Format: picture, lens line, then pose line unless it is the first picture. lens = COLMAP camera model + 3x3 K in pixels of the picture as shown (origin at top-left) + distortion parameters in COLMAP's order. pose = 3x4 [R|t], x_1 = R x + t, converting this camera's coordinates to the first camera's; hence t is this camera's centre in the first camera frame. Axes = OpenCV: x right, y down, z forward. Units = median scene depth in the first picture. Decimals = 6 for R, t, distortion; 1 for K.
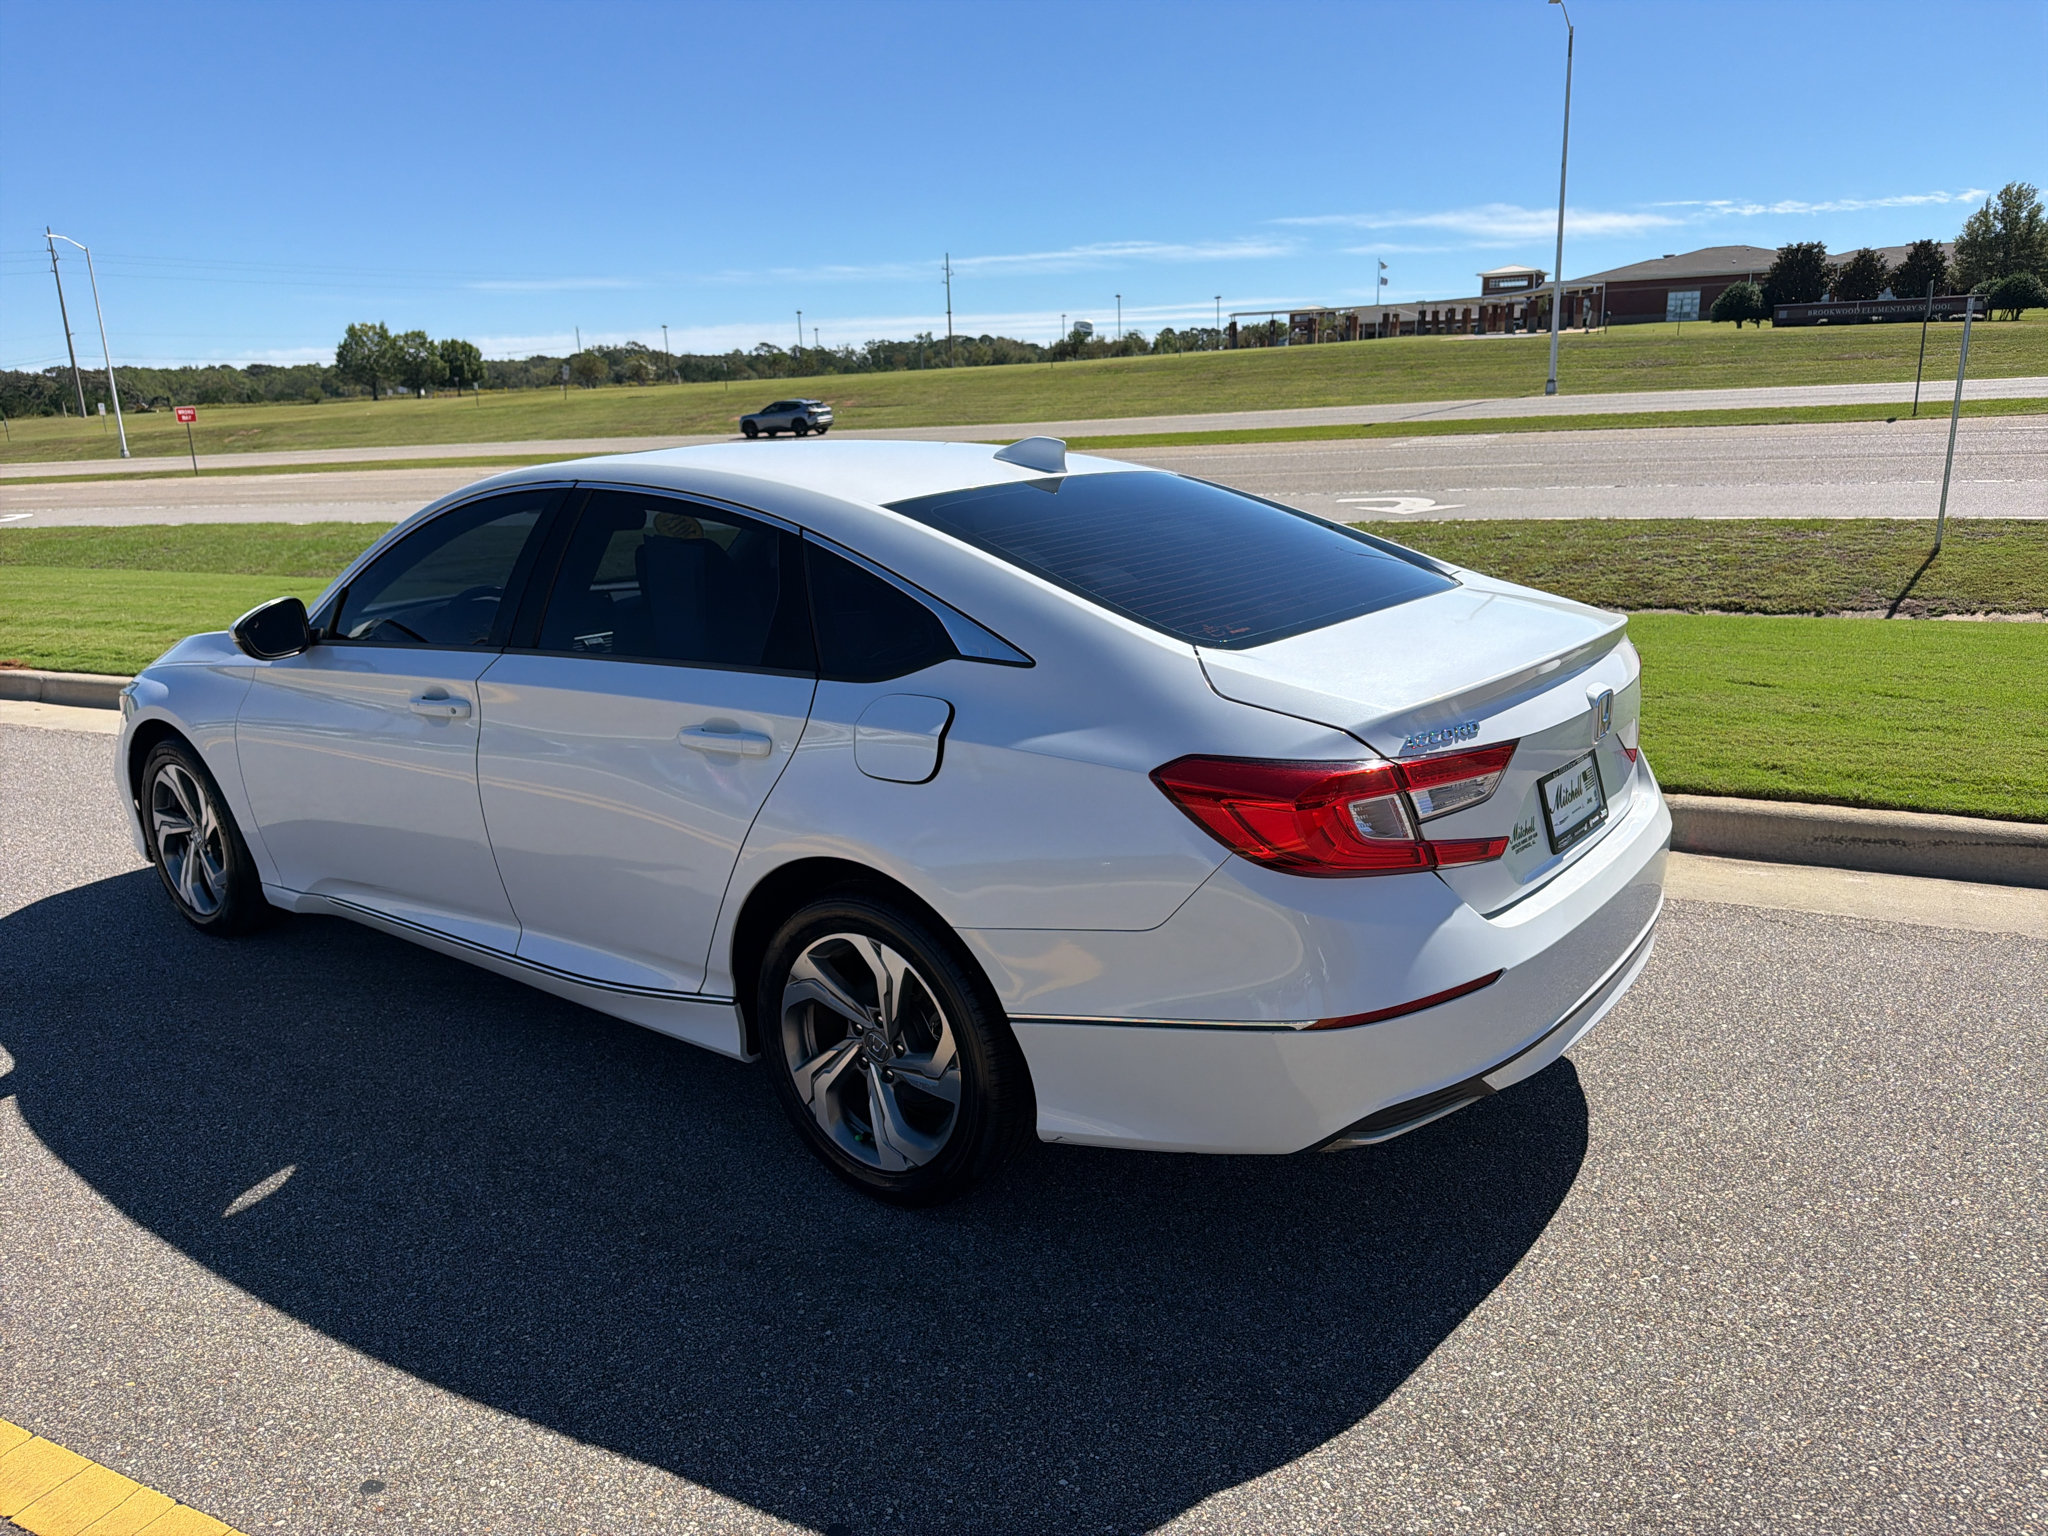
lens RADIAL K [[1428.2, 0, 1025.6], [0, 1428.2, 776.7], [0, 0, 1]] dist [0.068762, -0.092443]
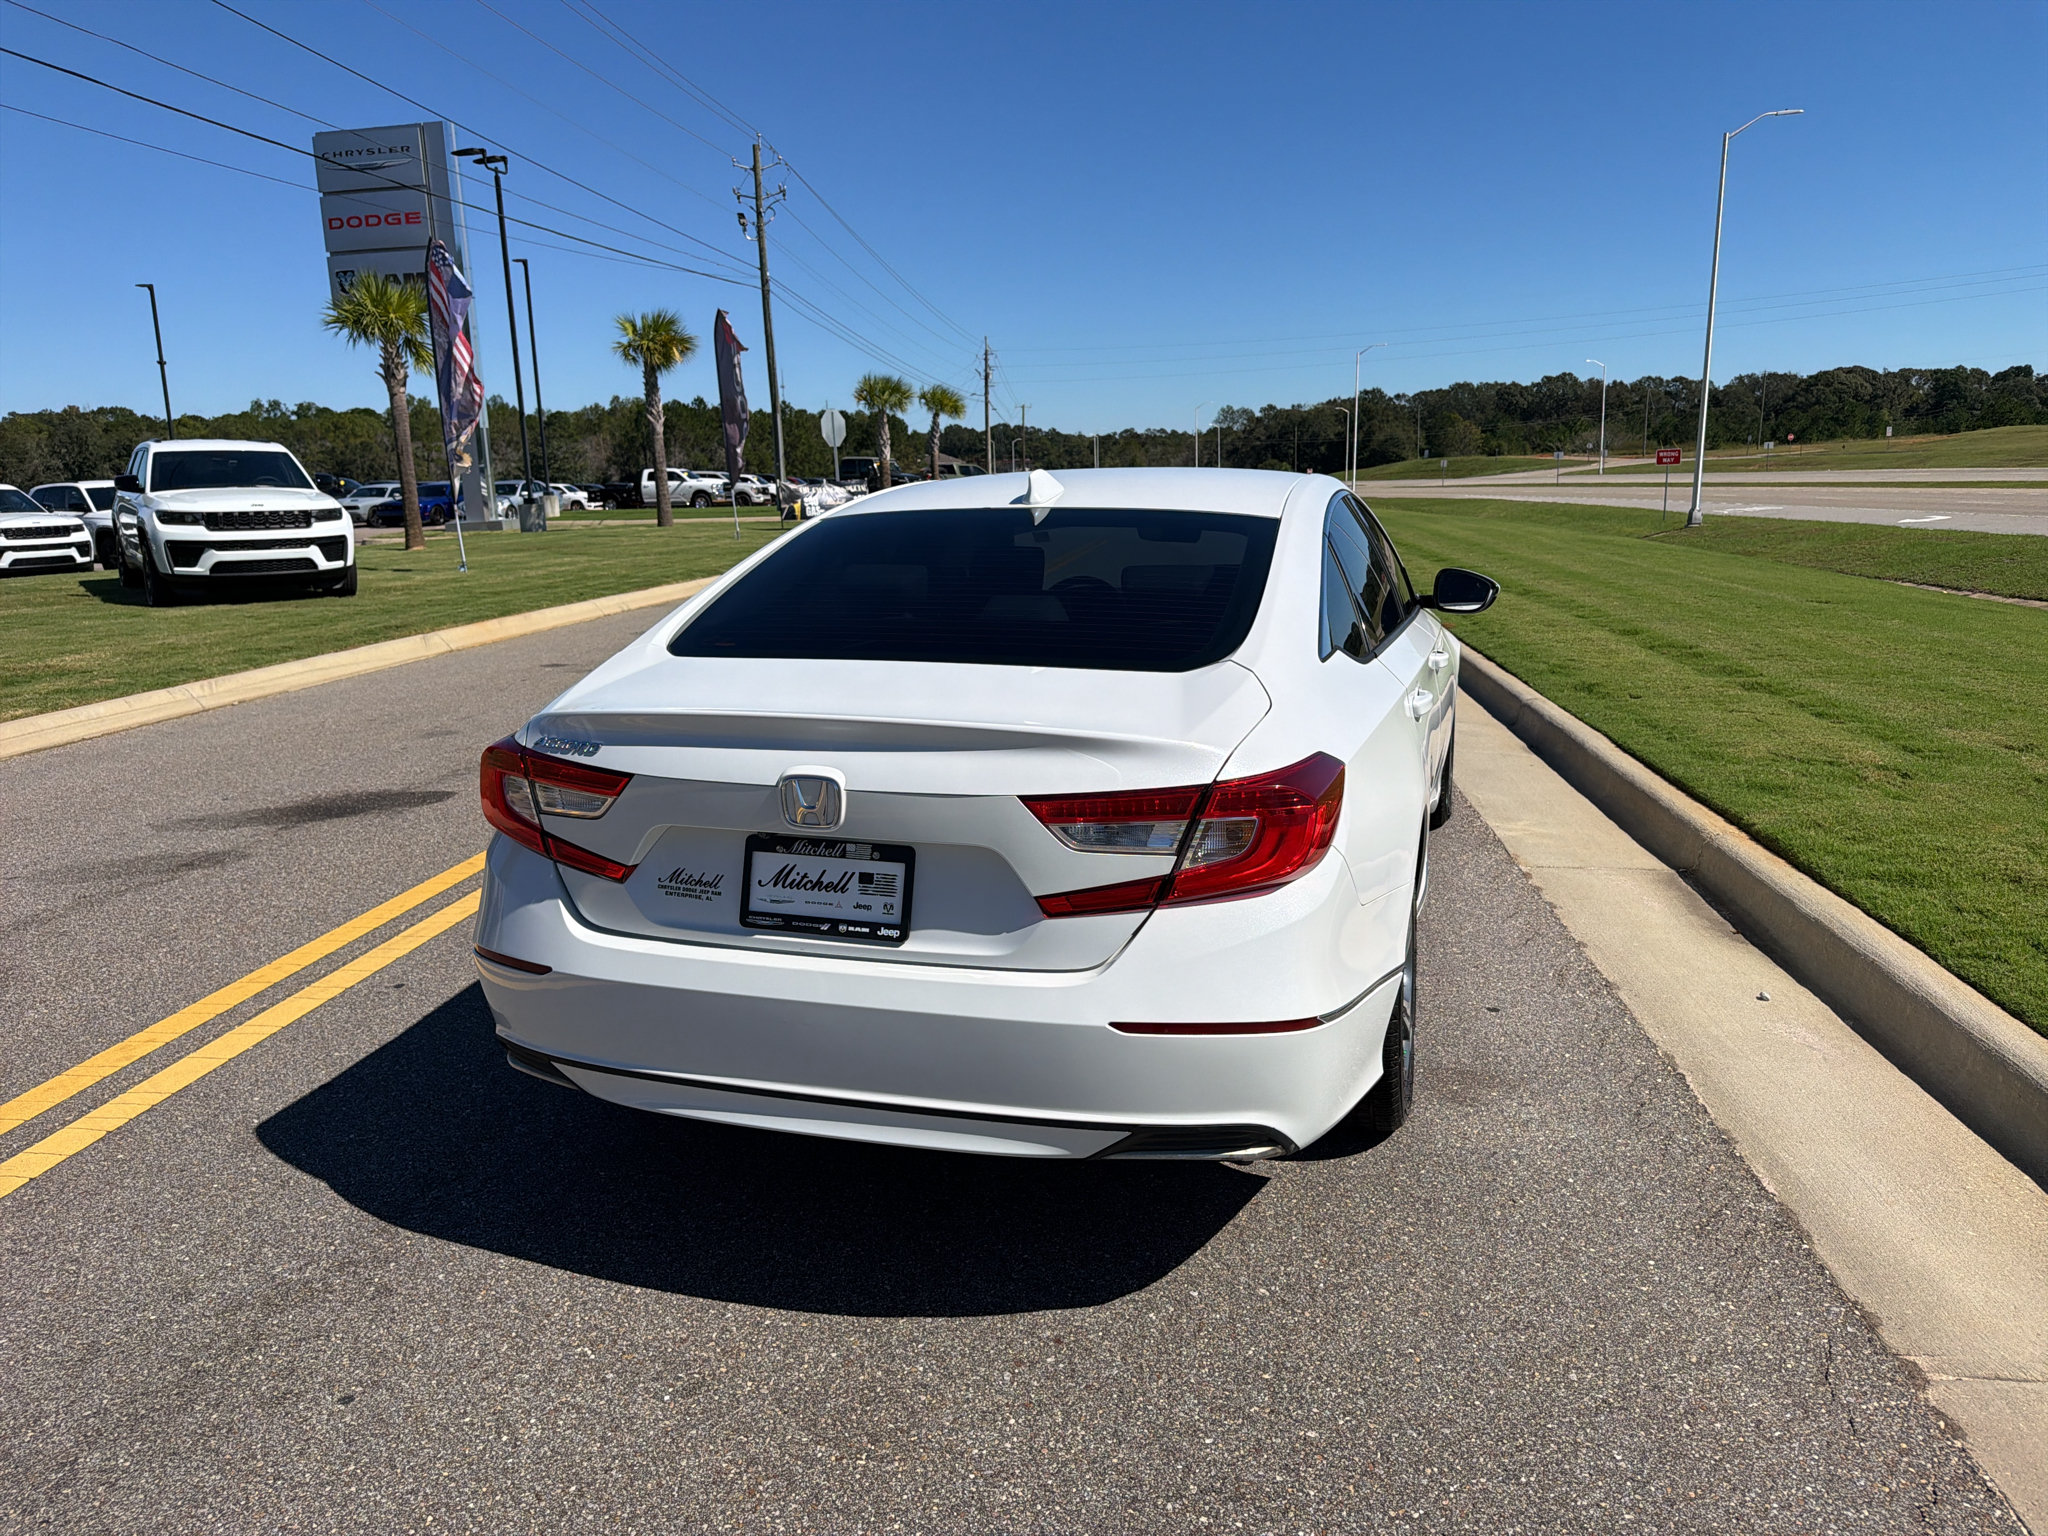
lens RADIAL K [[1428.2, 0, 1037.9], [0, 1428.2, 760.7], [0, 0, 1]] dist [0.068762, -0.092443]
pose [[0.339509, 0.215349, -0.915619, 0.731766], [-0.227025, 0.963420, 0.142412, -0.131267], [0.912794, 0.159518, 0.375979, 0.465683]]
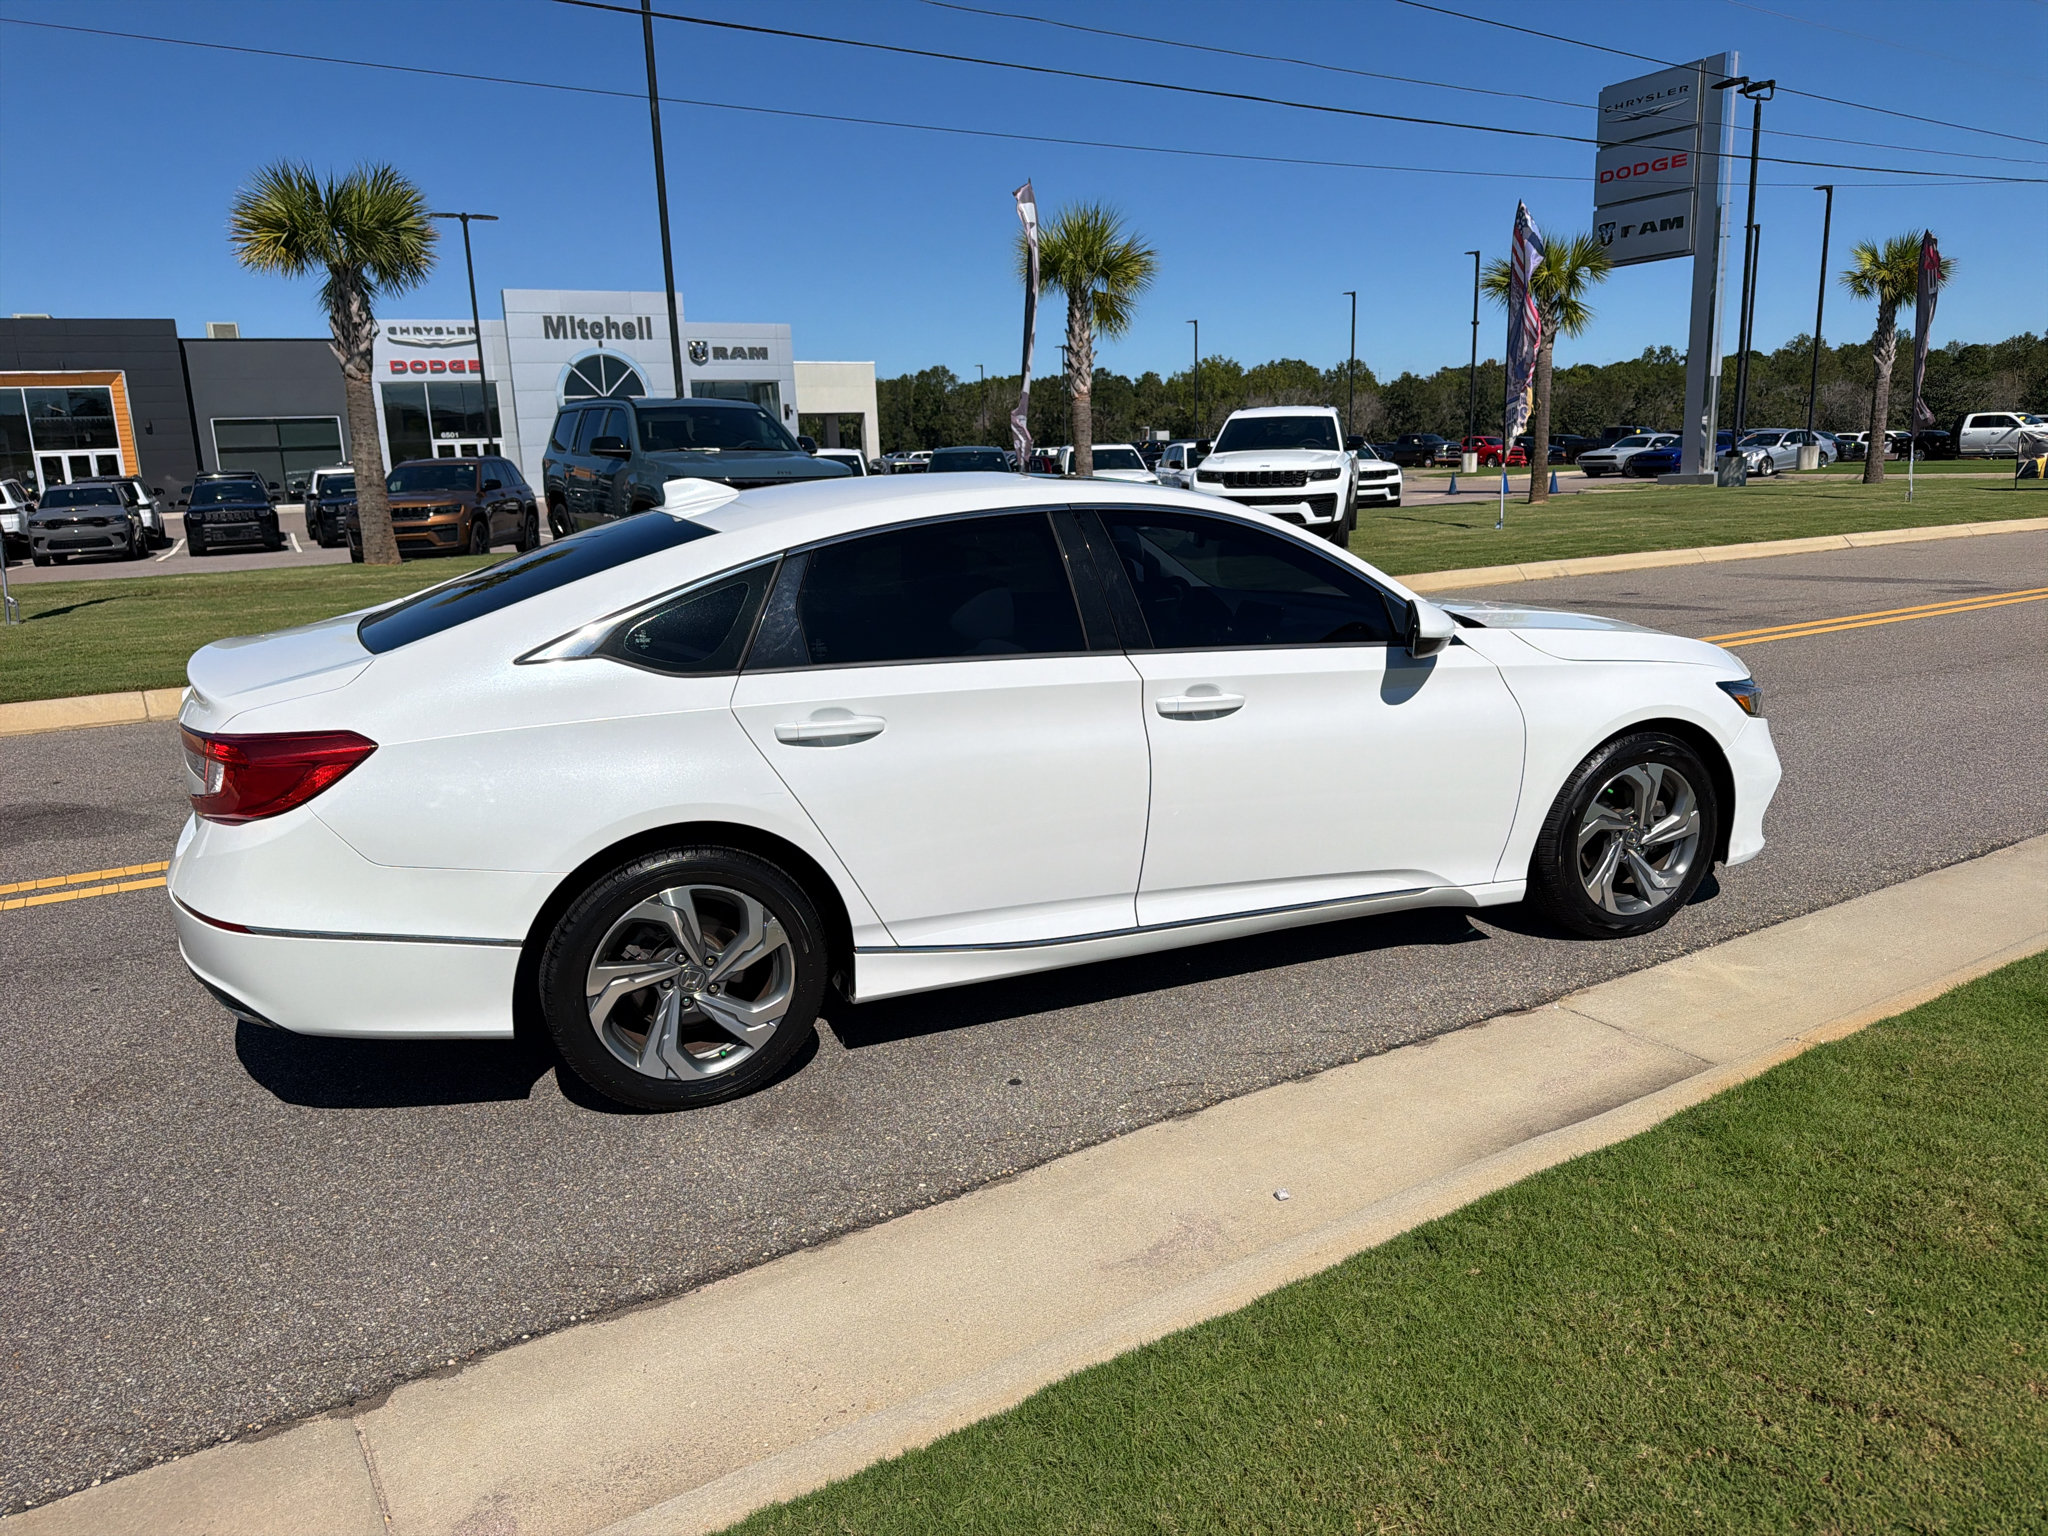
lens RADIAL K [[1428.2, 0, 1033.6], [0, 1428.2, 786.2], [0, 0, 1]] dist [0.068762, -0.092443]
pose [[-0.505005, 0.245458, -0.827478, 0.671801], [-0.174338, 0.909941, 0.376317, -0.369506], [0.845326, 0.334303, -0.416732, 1.333032]]
